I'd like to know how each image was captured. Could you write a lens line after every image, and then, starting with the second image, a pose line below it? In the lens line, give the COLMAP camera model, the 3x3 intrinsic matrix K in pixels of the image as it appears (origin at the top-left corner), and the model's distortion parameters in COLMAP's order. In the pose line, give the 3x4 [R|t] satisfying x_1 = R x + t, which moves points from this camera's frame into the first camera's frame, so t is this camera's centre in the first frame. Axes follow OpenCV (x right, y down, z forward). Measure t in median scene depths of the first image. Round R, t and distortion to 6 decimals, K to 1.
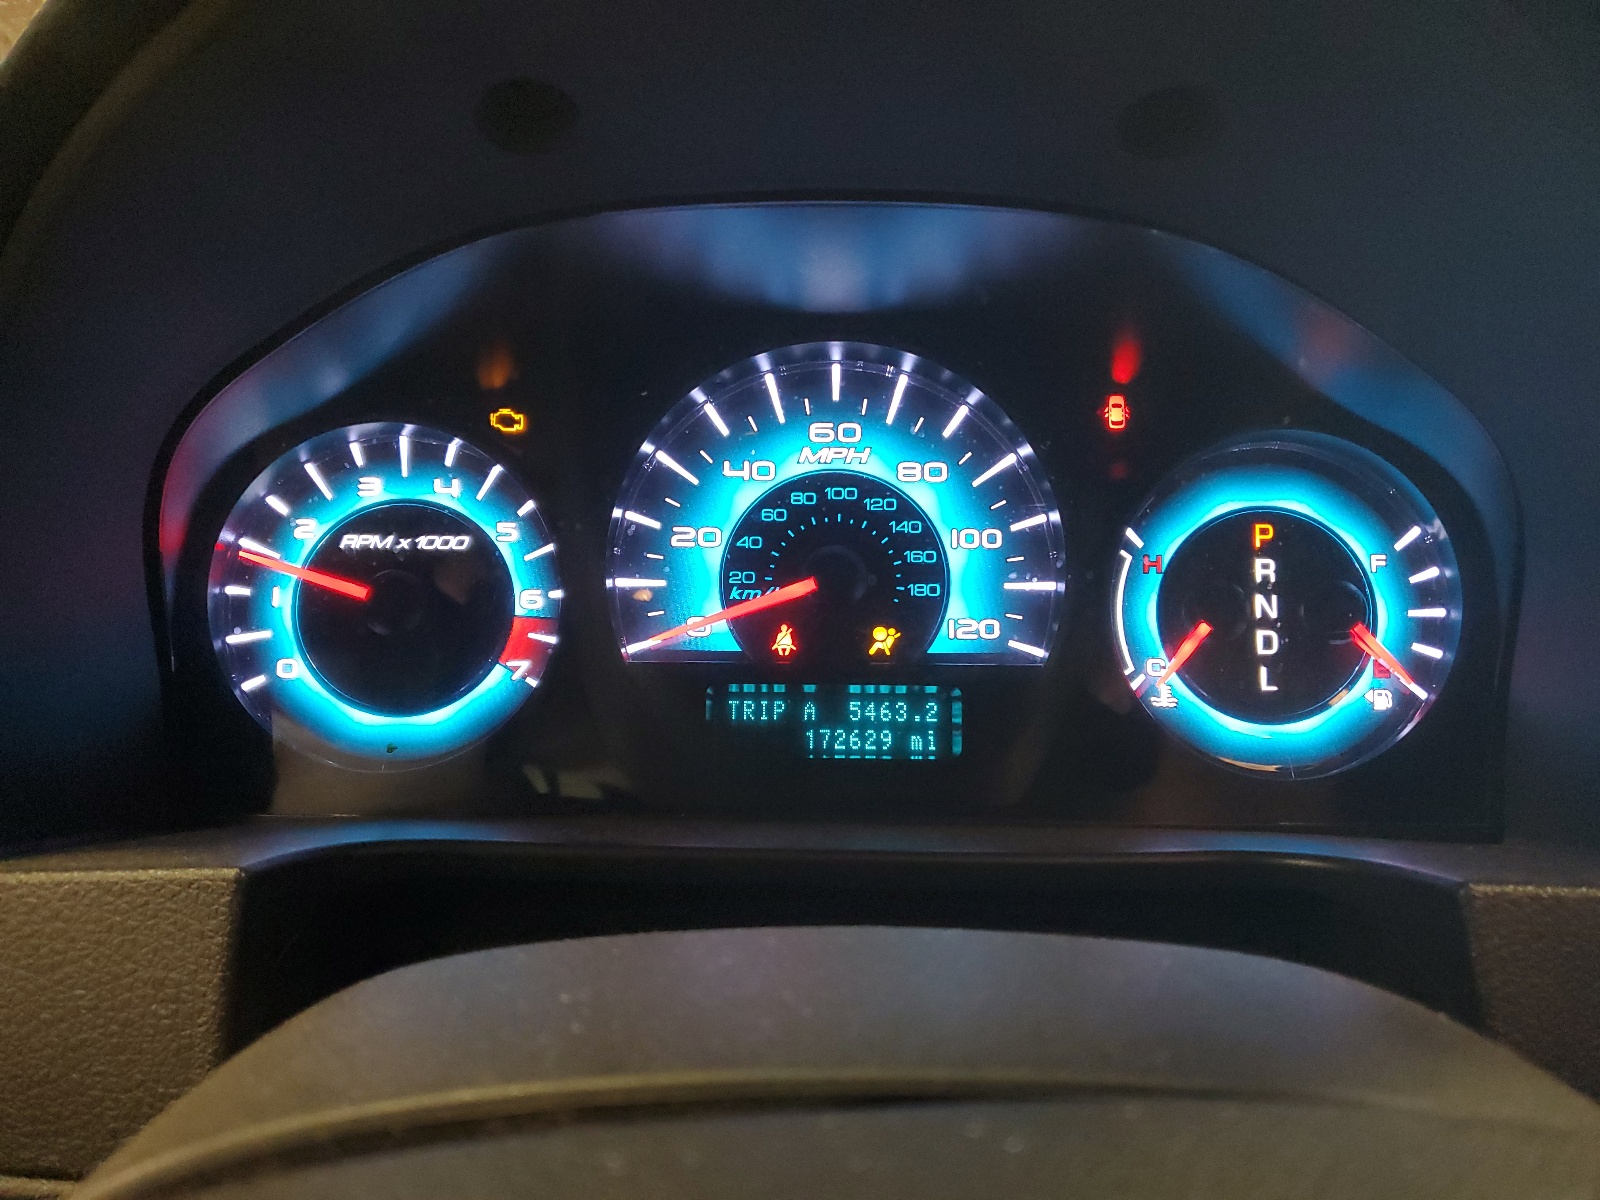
lens RADIAL K [[1208.4, 0, 803.4], [0, 1208.4, 602.8], [0, 0, 1]] dist [-0.009533, -0.004019]
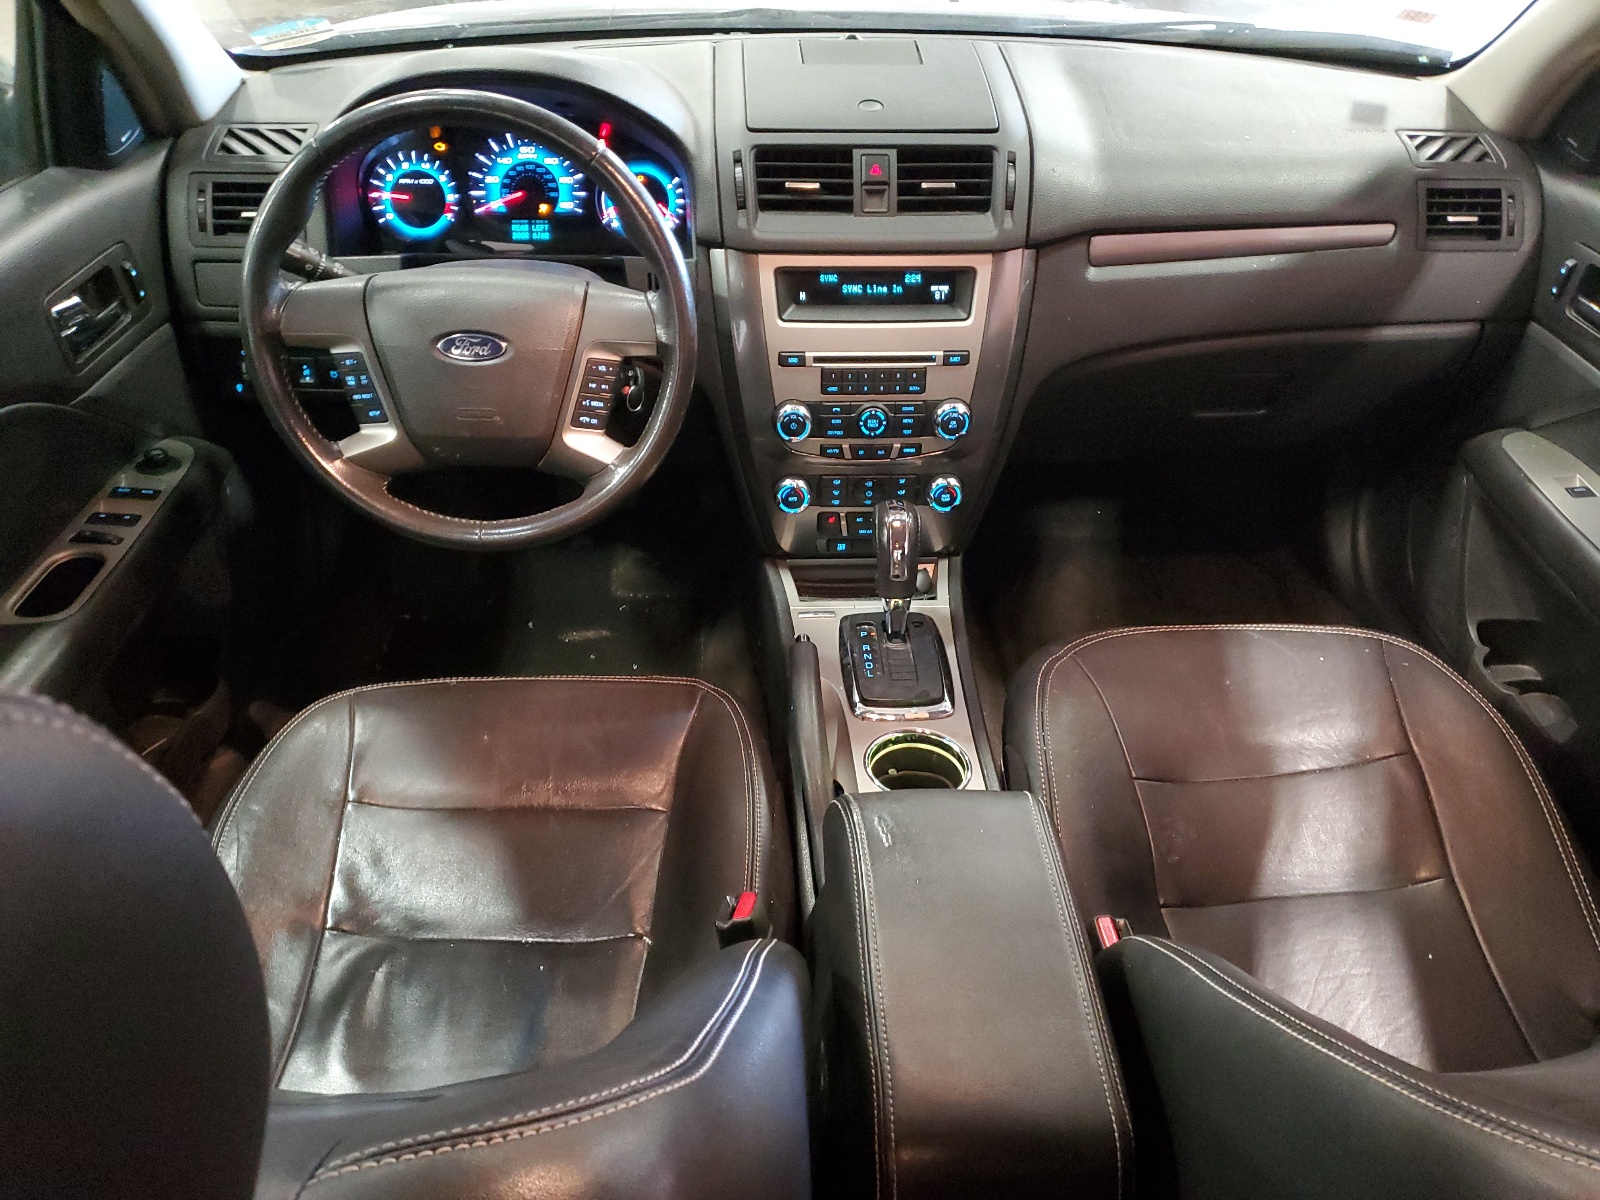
lens RADIAL K [[1208.4, 0, 795.7], [0, 1208.4, 603.1], [0, 0, 1]] dist [-0.009533, -0.004019]
pose [[0.999528, 0.009349, -0.029252, 0.985908], [0.002164, 0.928716, 0.370785, -0.221971], [0.030633, -0.370674, 0.928258, -2.973643]]
